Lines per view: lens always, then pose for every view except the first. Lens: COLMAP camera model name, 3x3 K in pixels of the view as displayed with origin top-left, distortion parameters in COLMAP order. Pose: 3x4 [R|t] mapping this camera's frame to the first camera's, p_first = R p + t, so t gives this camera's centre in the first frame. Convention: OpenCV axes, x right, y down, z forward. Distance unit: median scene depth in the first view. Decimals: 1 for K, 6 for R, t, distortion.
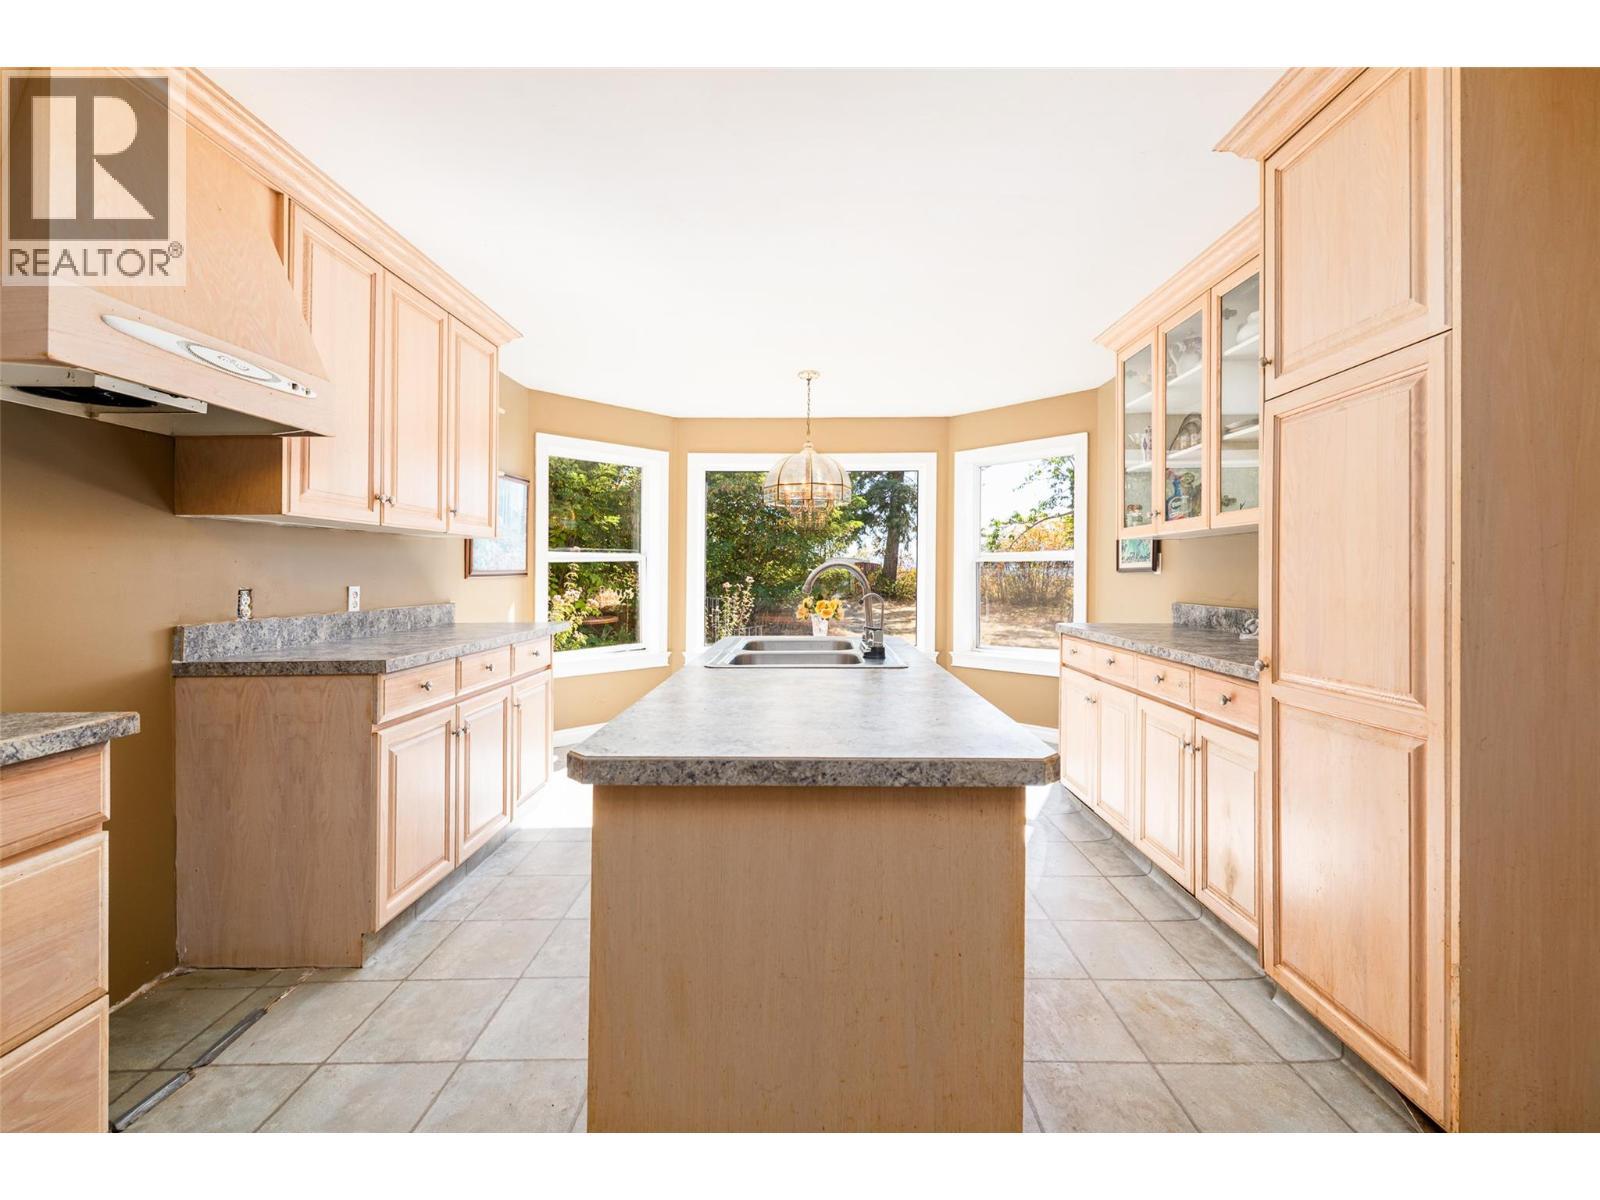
lens RADIAL K [[686.9, 0, 800.5], [0, 686.9, 573.2], [0, 0, 1]] dist [0.000411, -0.000207]
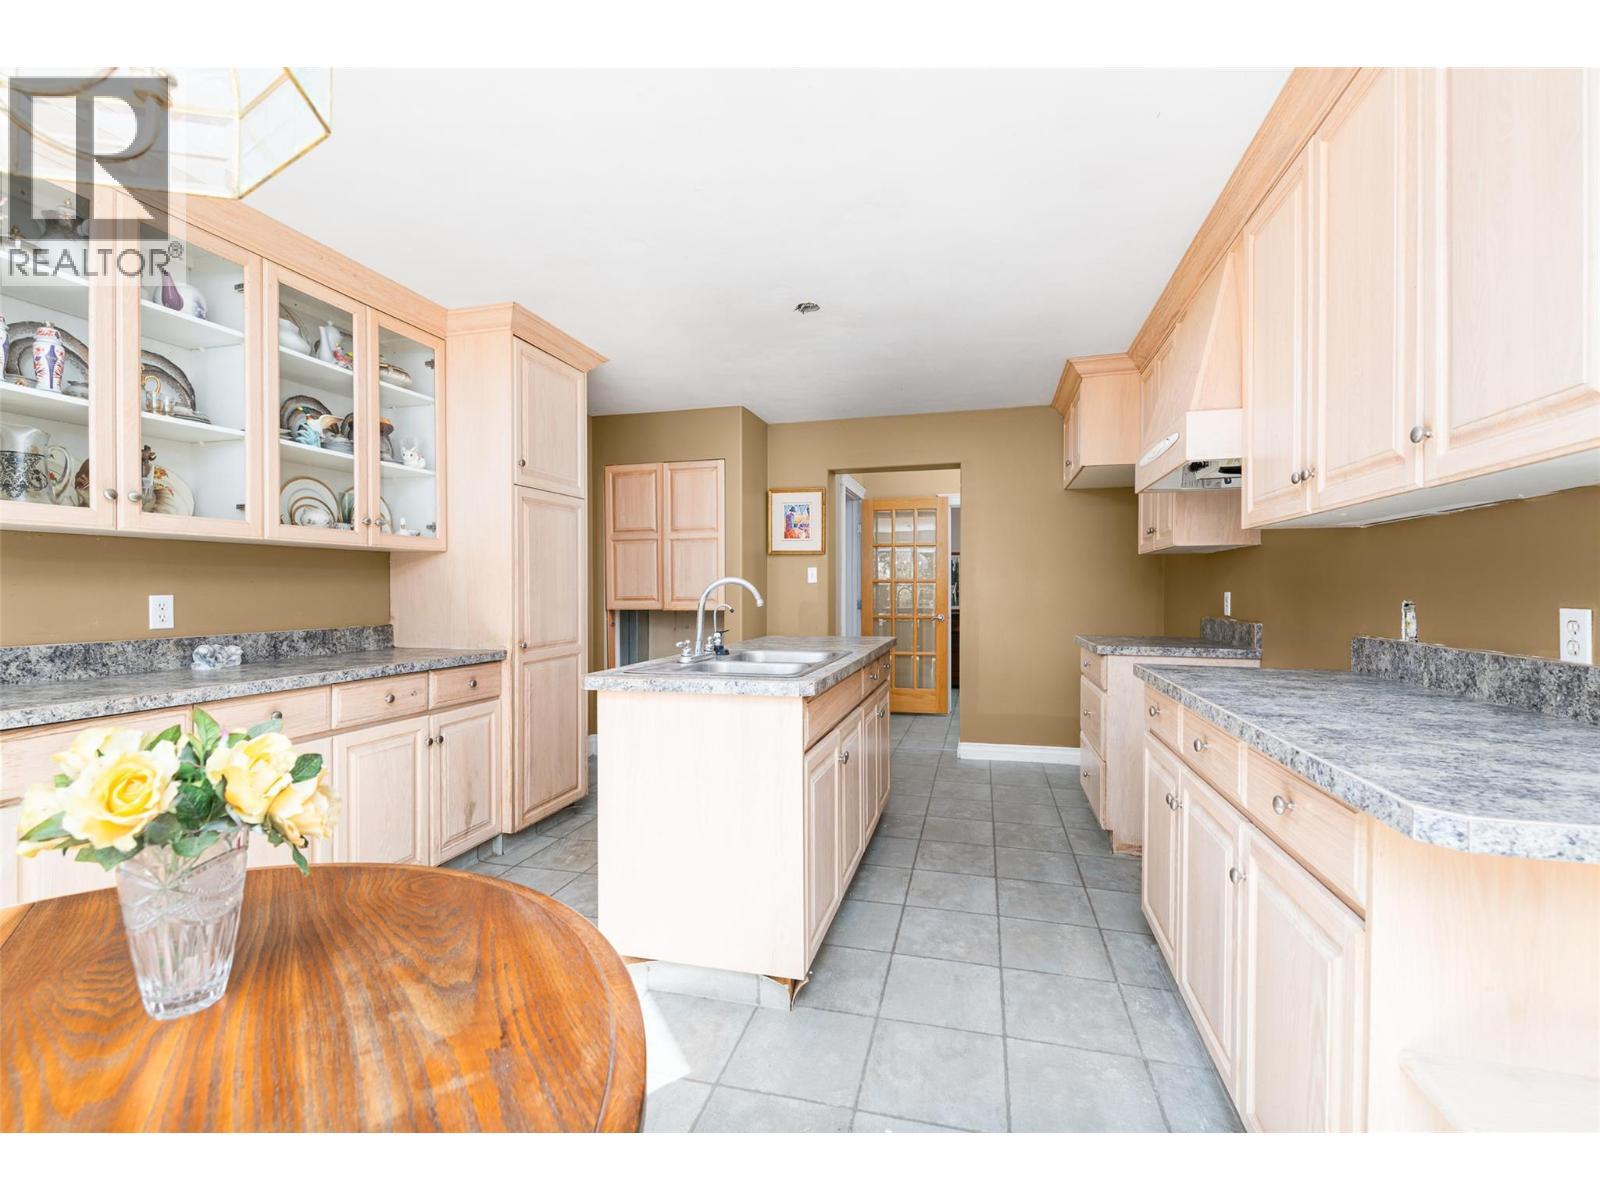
lens RADIAL K [[686.9, 0, 800.5], [0, 686.9, 573.2], [0, 0, 1]] dist [0.000411, -0.000207]
pose [[-0.969052, 0.016349, 0.246314, -0.340772], [0.011153, 0.999685, -0.022475, 0.001448], [-0.246604, -0.019032, -0.968930, 2.052203]]
